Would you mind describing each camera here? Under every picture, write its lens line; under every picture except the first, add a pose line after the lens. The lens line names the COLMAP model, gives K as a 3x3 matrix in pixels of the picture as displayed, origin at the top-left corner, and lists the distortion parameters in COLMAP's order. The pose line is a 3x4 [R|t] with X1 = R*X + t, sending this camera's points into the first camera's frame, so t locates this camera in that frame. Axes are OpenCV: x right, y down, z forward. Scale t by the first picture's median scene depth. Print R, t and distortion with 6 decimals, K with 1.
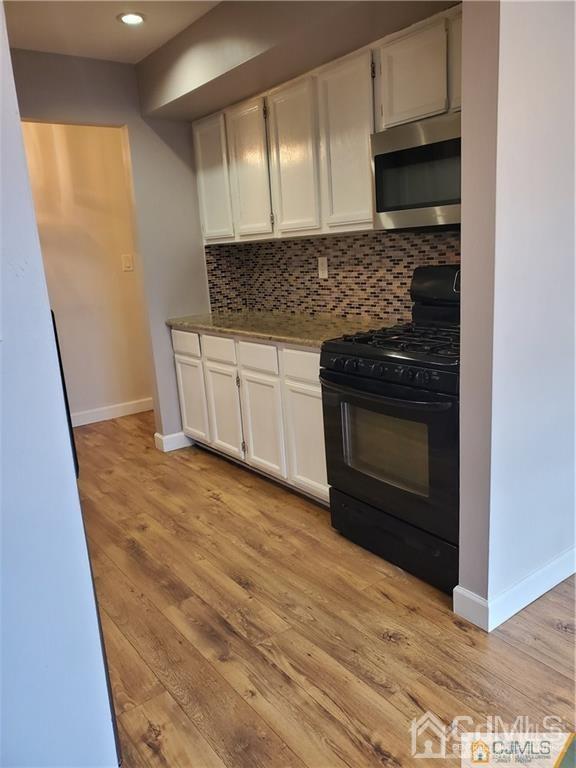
lens RADIAL K [[584.2, 0, 288.3], [0, 584.2, 407.3], [0, 0, 1]] dist [0.004893, -0.002090]
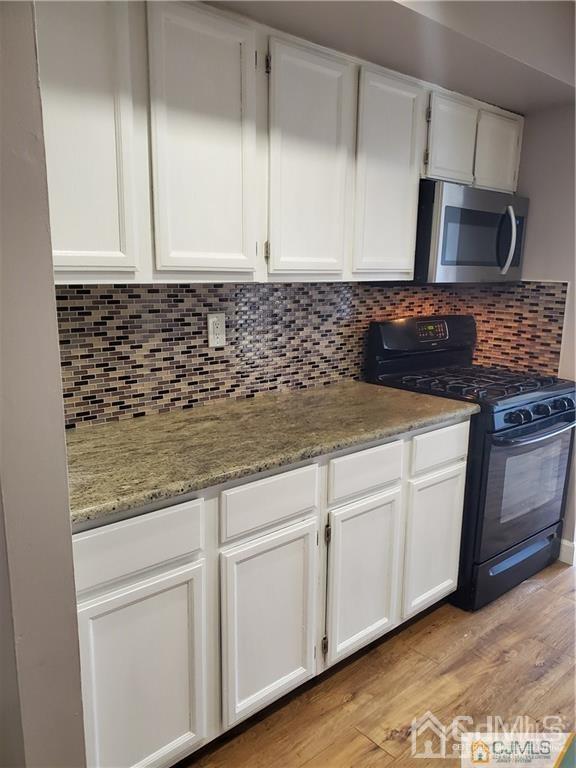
lens RADIAL K [[602.0, 0, 288.0], [0, 602.0, 384.0], [0, 0, 1]] dist [0.031624, -0.005753]
pose [[-0.104525, -0.129223, 0.986091, -0.621438], [0.248410, 0.956702, 0.151703, -0.272441], [-0.962999, 0.260812, -0.067900, 1.021627]]
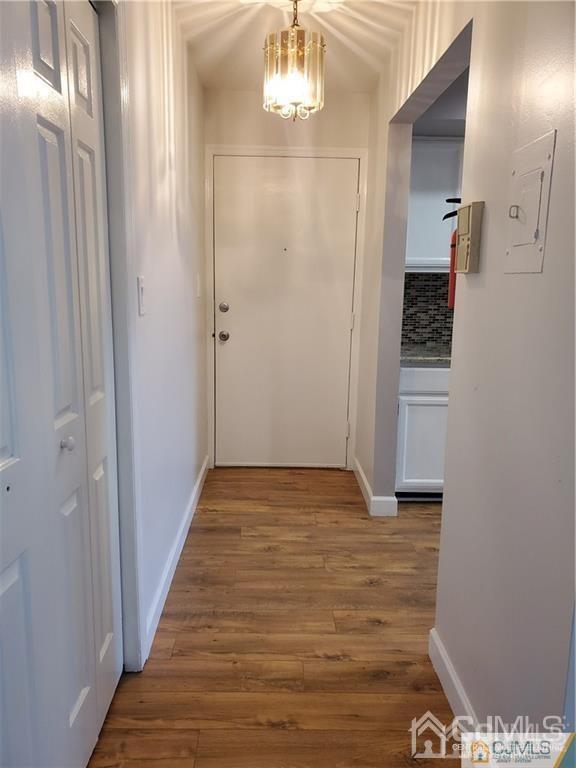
lens RADIAL K [[602.0, 0, 288.0], [0, 602.0, 384.0], [0, 0, 1]] dist [0.031624, -0.005753]
pose [[0.587320, -0.077941, 0.805593, -1.163959], [0.156759, 0.987459, -0.018750, -0.136990], [-0.794029, 0.137296, 0.592173, 0.710597]]
